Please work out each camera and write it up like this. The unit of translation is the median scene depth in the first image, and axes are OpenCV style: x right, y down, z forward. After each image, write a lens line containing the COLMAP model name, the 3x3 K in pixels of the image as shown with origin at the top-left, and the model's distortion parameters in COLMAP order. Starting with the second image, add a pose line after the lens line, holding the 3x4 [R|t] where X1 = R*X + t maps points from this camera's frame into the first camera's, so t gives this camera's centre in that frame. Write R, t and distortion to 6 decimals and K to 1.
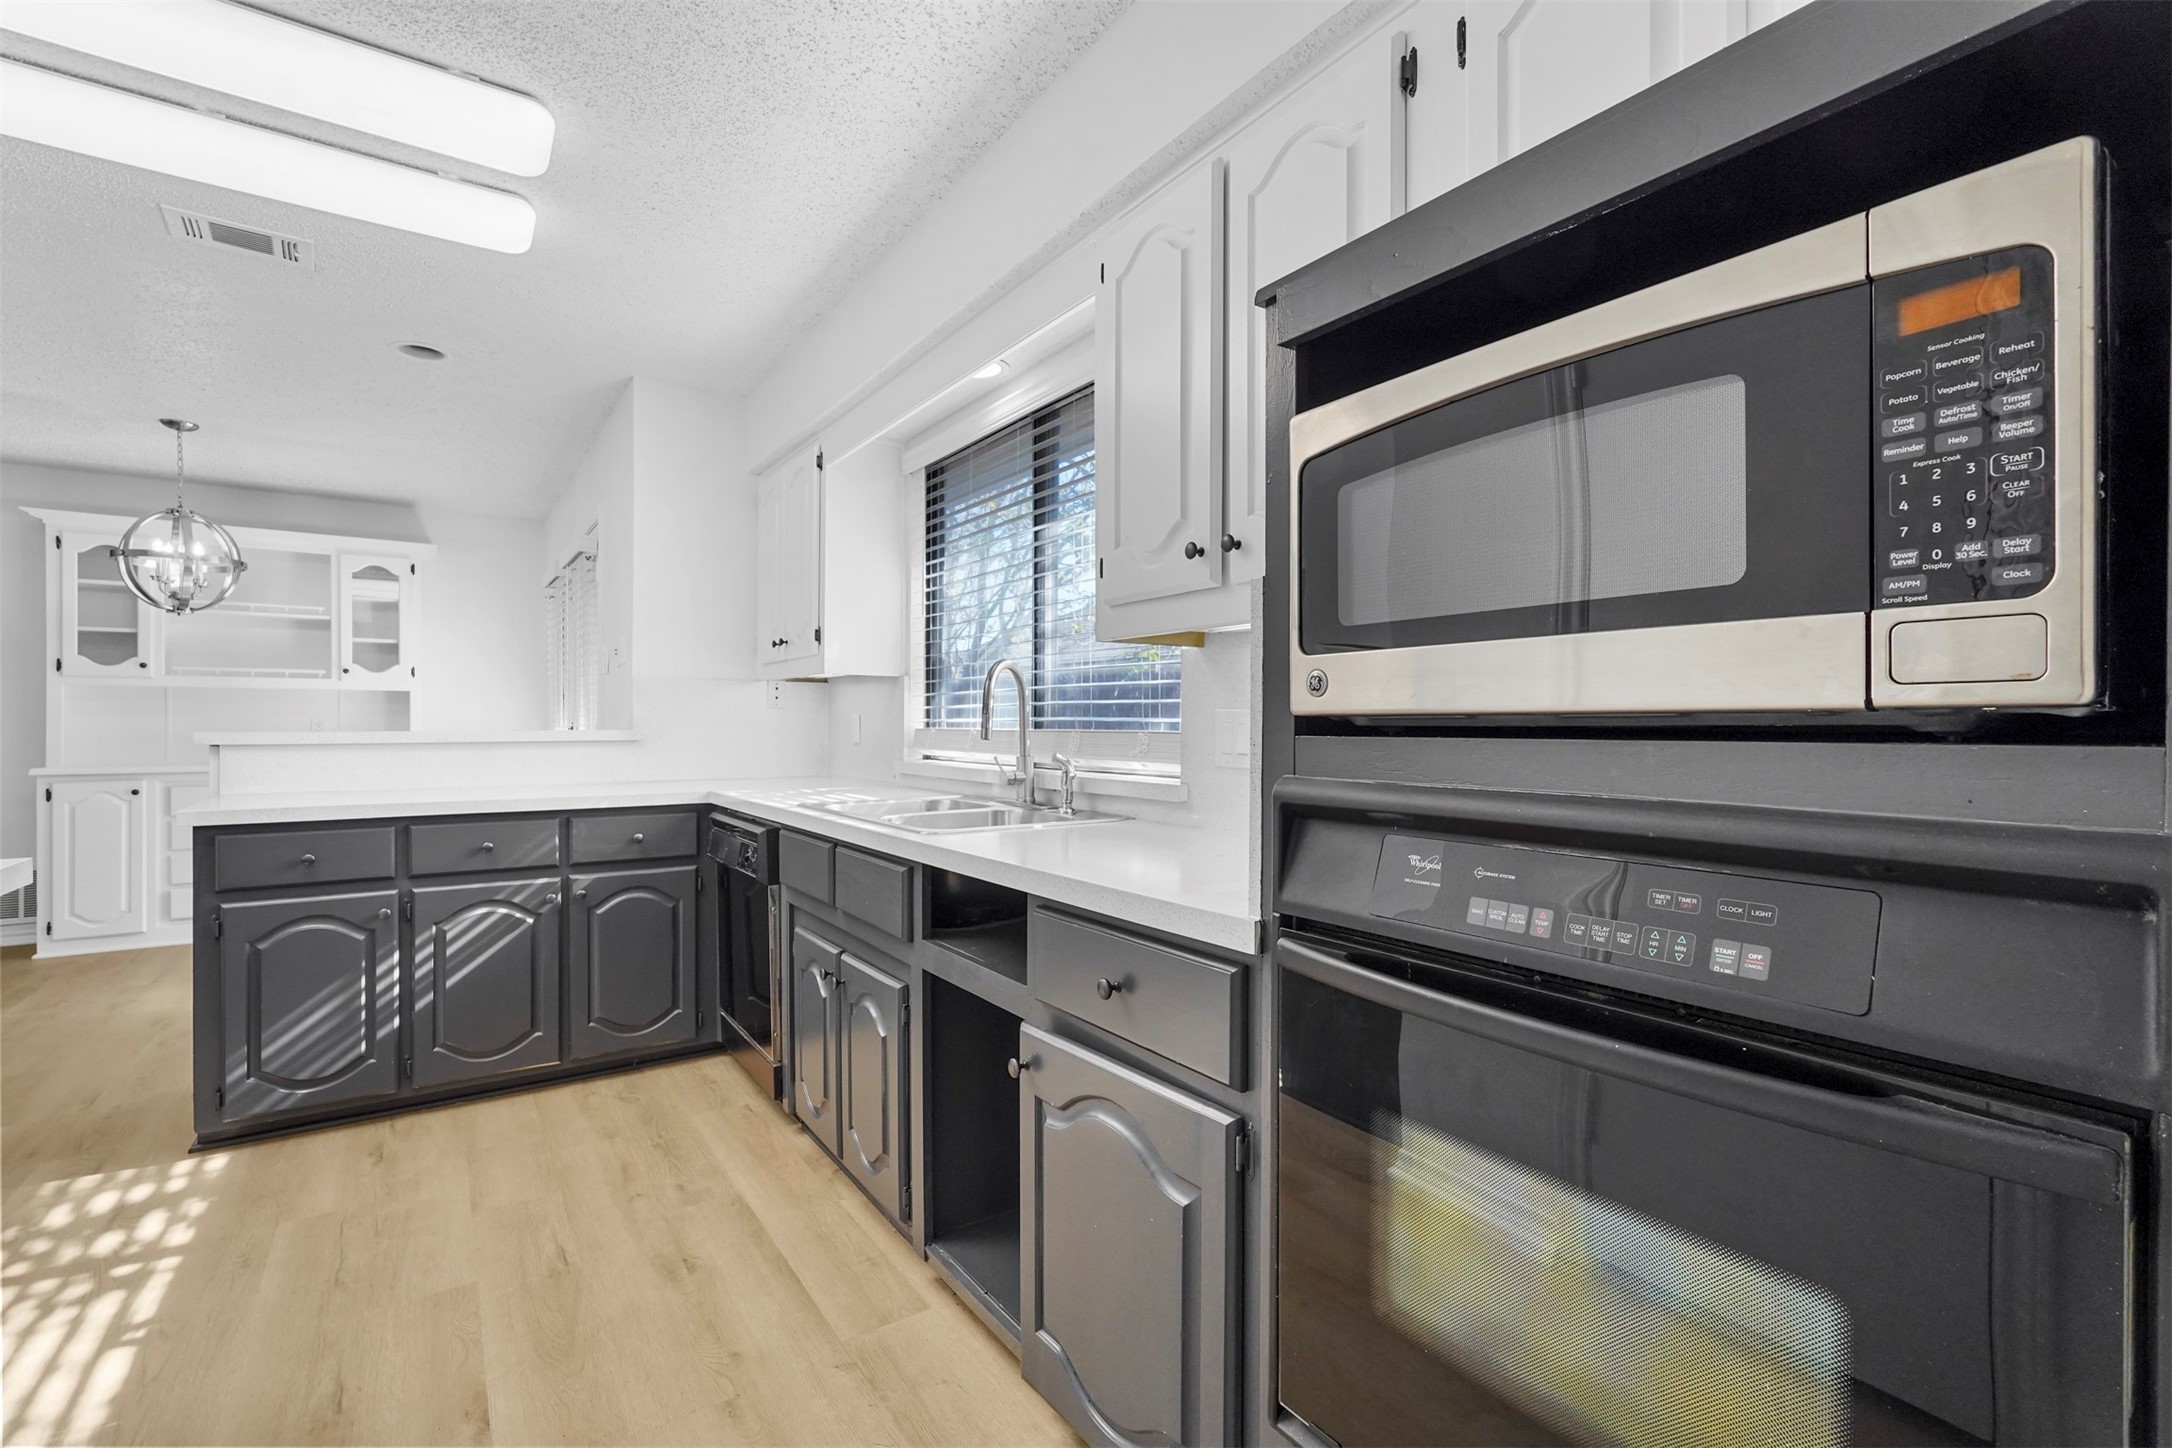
lens RADIAL K [[949.0, 0, 1098.2], [0, 949.0, 732.4], [0, 0, 1]] dist [-0.009779, 0.003595]
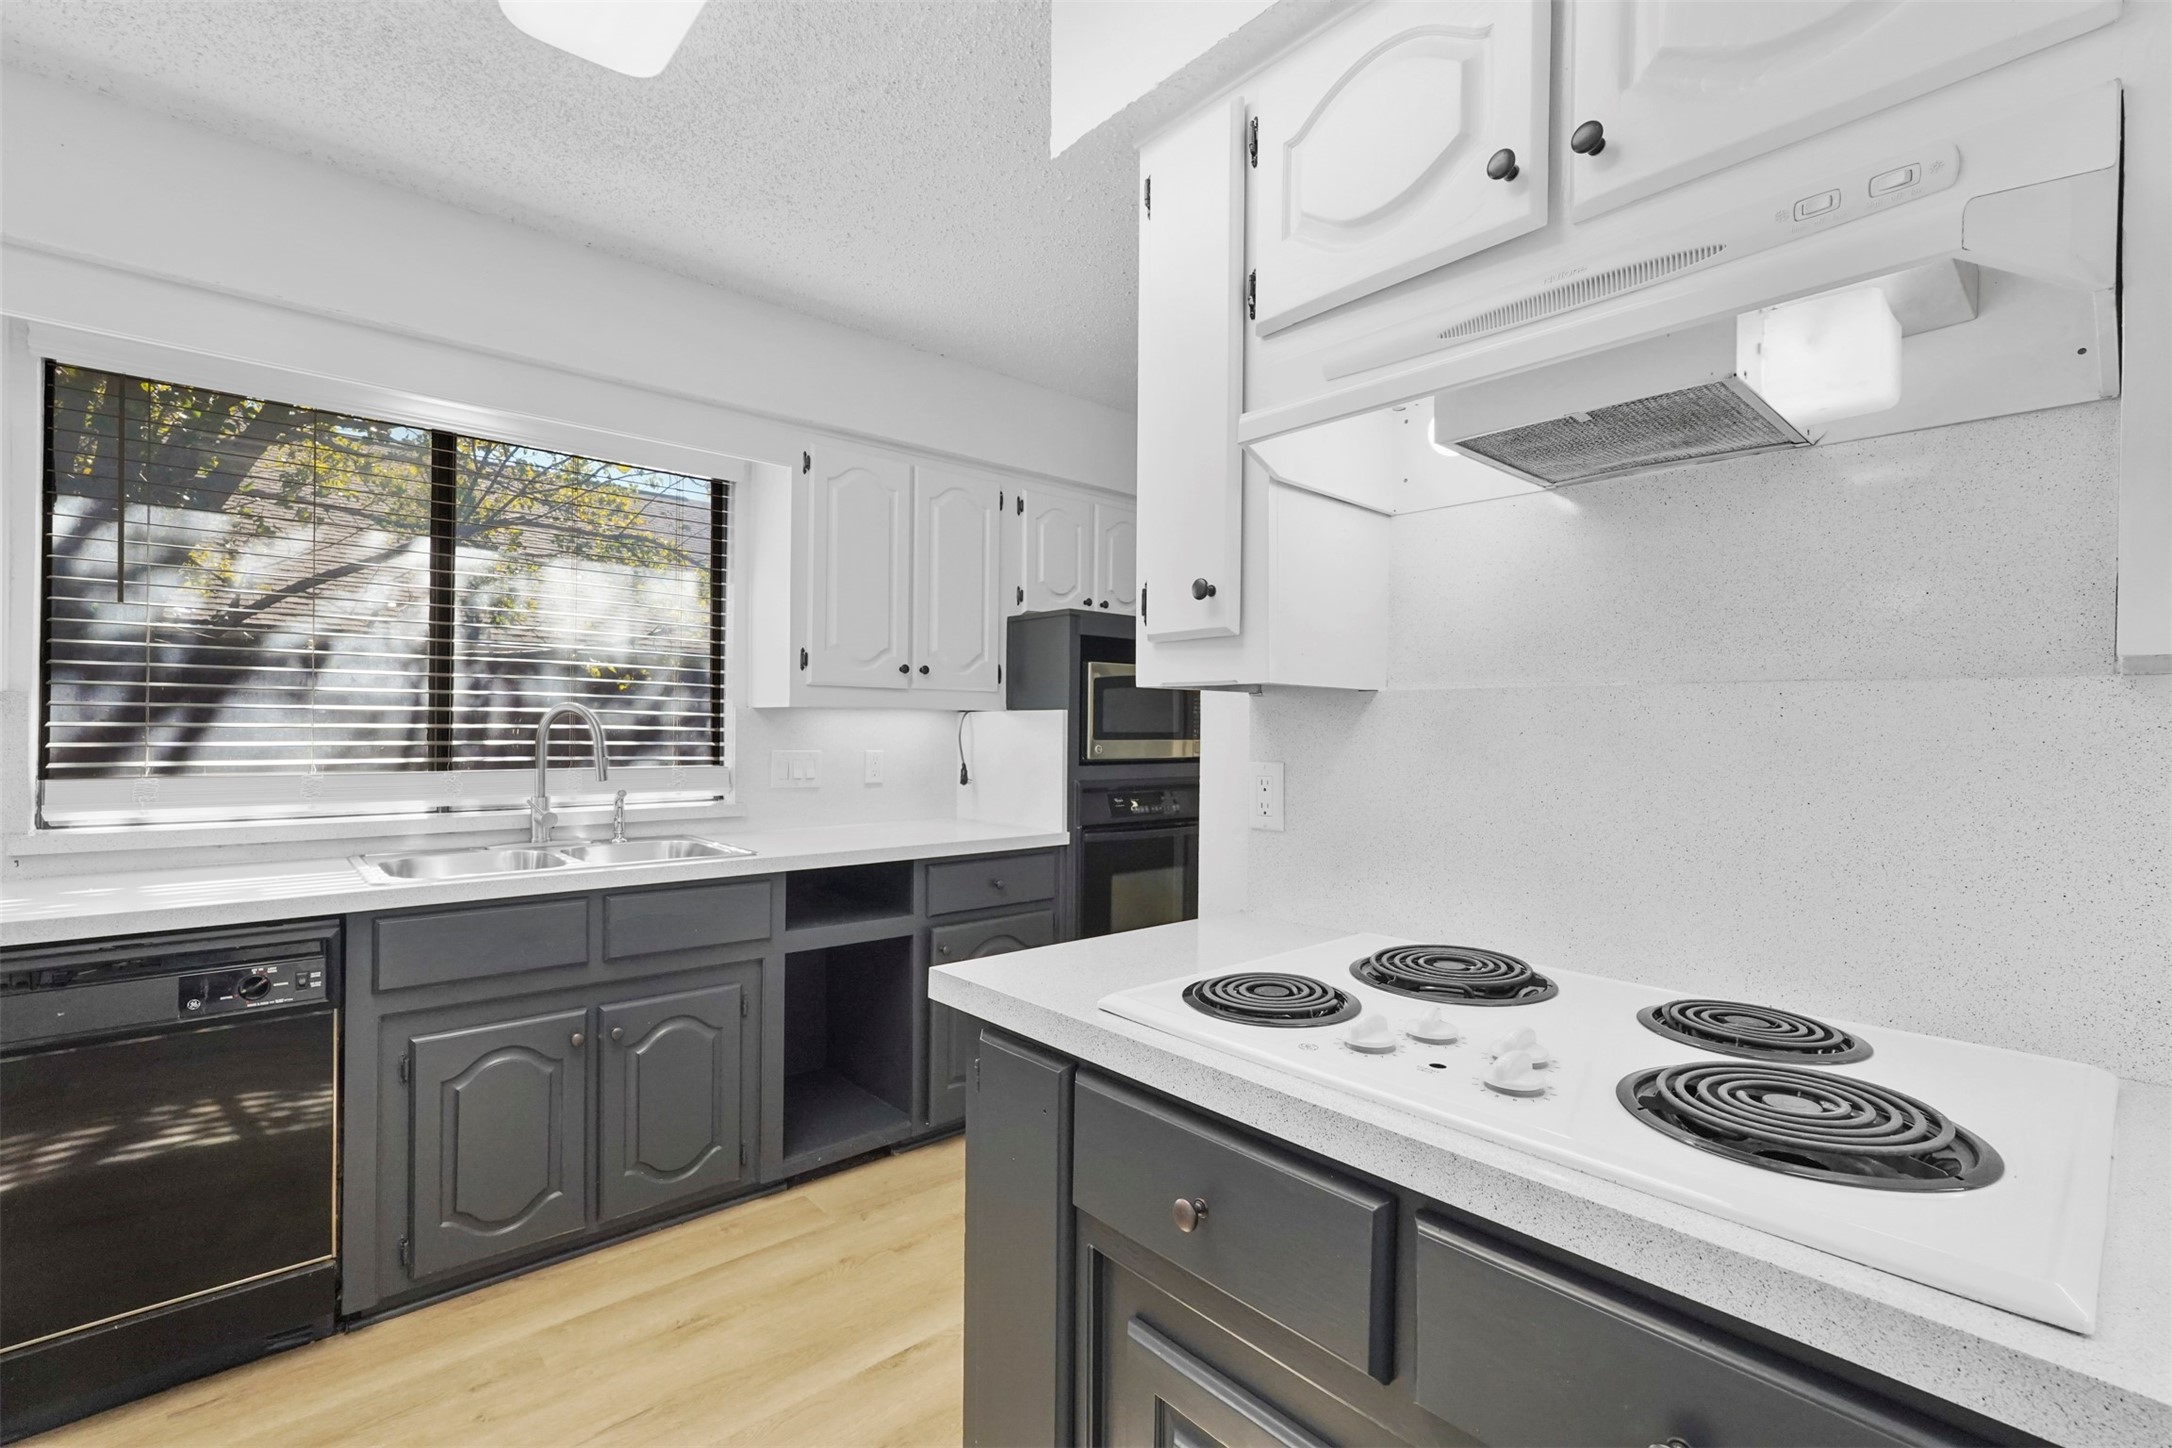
lens RADIAL K [[949.0, 0, 1069.5], [0, 949.0, 725.5], [0, 0, 1]] dist [-0.009779, 0.003595]
pose [[-0.096455, -0.003826, 0.995330, -1.008808], [-0.006384, 0.999974, 0.003225, -0.049507], [-0.995317, -0.006043, -0.096477, 0.484303]]
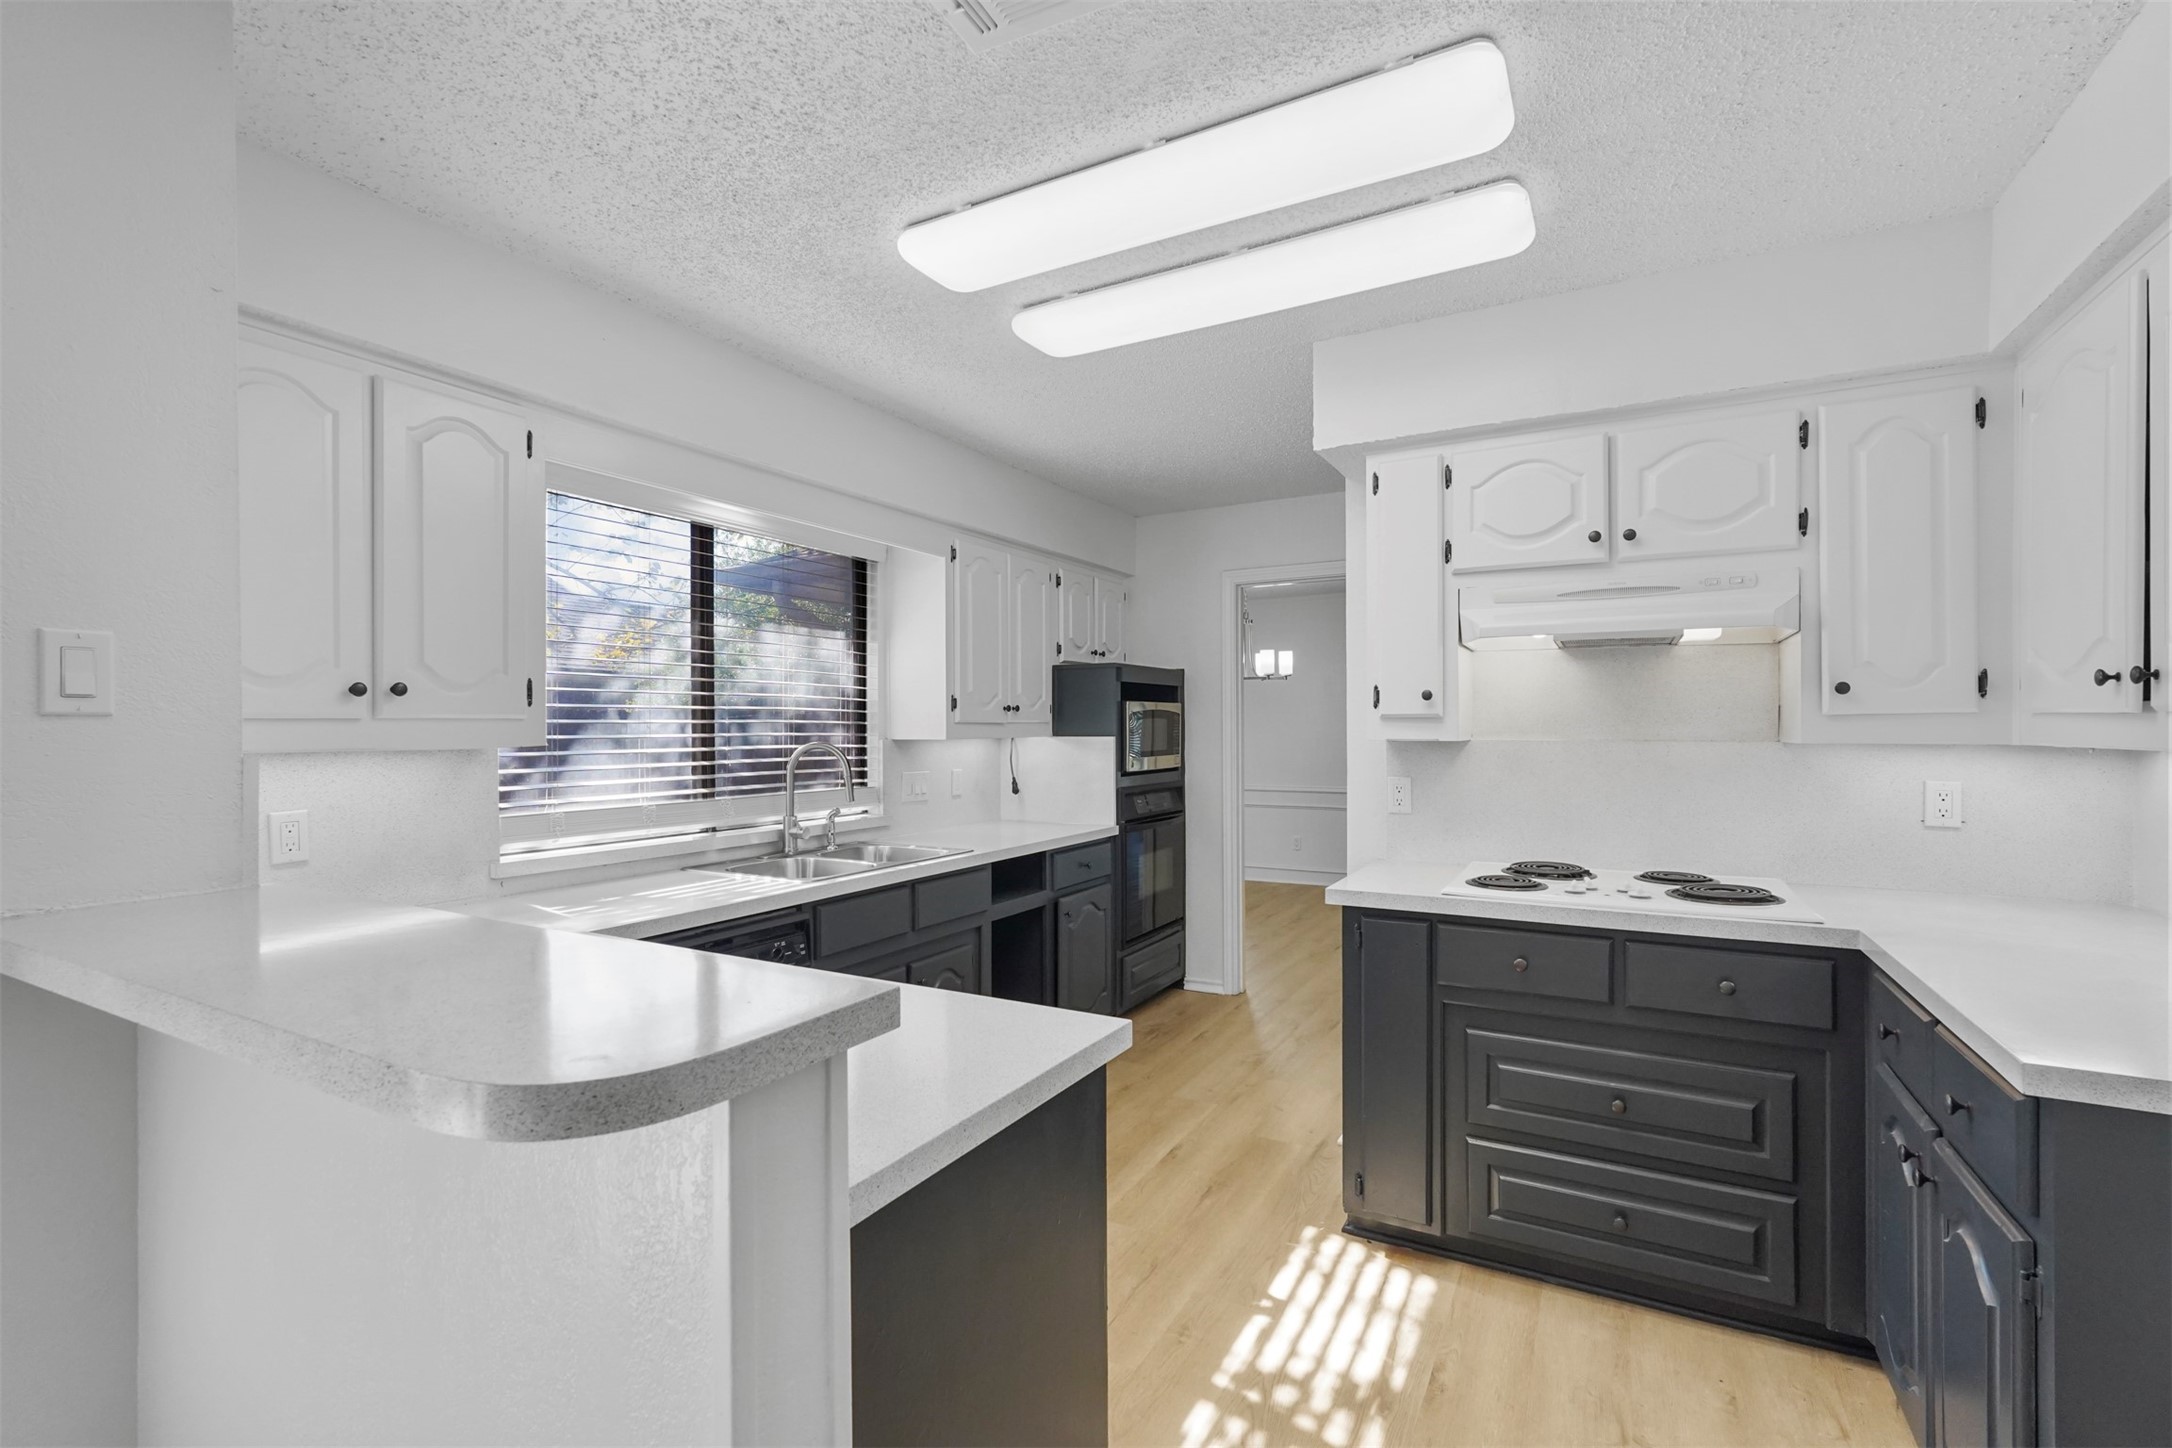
lens RADIAL K [[949.0, 0, 1074.0], [0, 949.0, 728.7], [0, 0, 1]] dist [-0.009779, 0.003595]
pose [[-0.422853, -0.006364, 0.906176, -1.249713], [0.005518, 0.999939, 0.009597, -0.090870], [-0.906182, 0.009058, -0.422792, 1.069185]]
